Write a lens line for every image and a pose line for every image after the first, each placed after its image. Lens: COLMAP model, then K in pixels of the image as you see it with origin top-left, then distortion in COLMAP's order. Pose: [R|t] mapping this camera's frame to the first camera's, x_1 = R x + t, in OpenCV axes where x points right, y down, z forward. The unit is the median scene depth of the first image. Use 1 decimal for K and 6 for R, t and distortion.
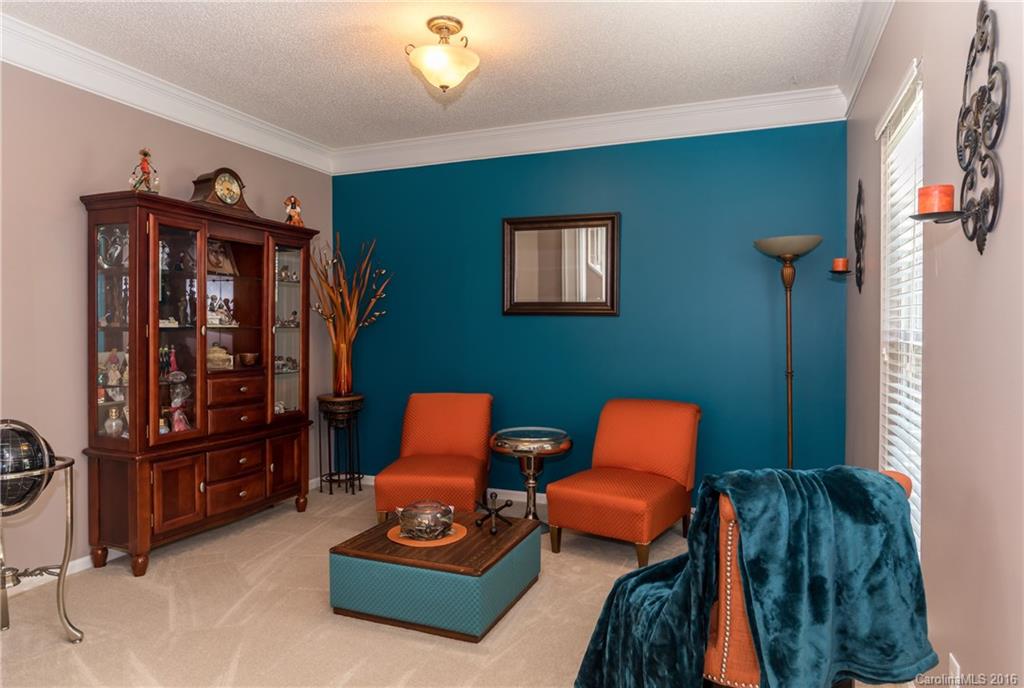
lens RADIAL K [[642.5, 0, 512.0], [0, 642.5, 344.0], [0, 0, 1]] dist [-0.038446, 0.031076]
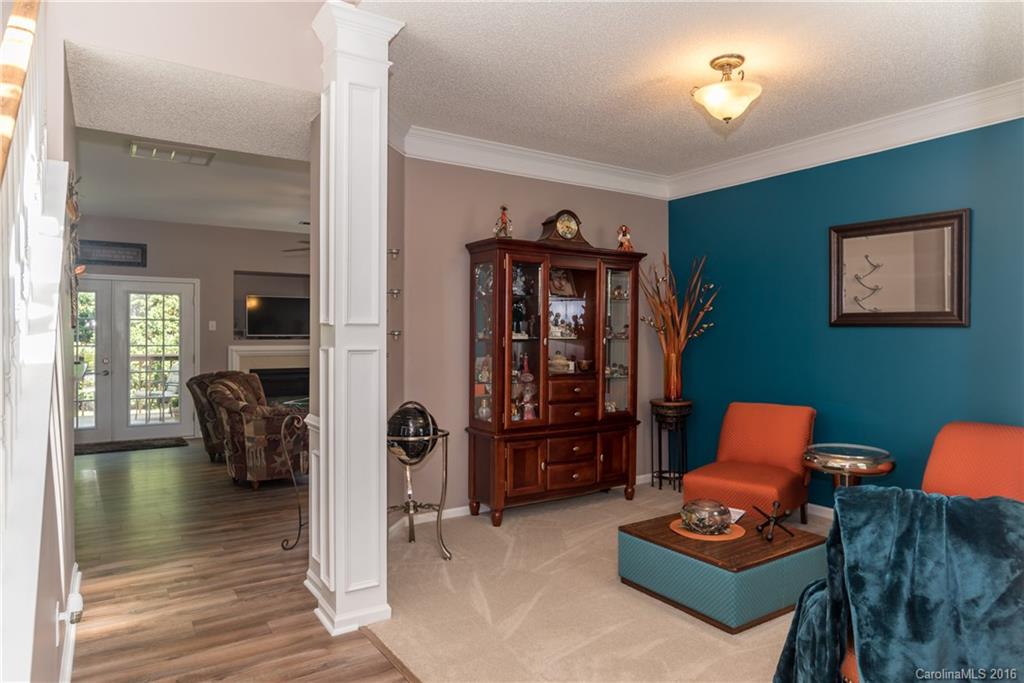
lens RADIAL K [[641.5, 0, 512.0], [0, 641.5, 341.5], [0, 0, 1]] dist [-0.040862, 0.039256]
pose [[0.819161, 0.006528, -0.573526, 0.192814], [-0.015192, 0.999831, -0.010318, -0.007267], [0.573362, 0.017166, 0.819122, -0.077725]]
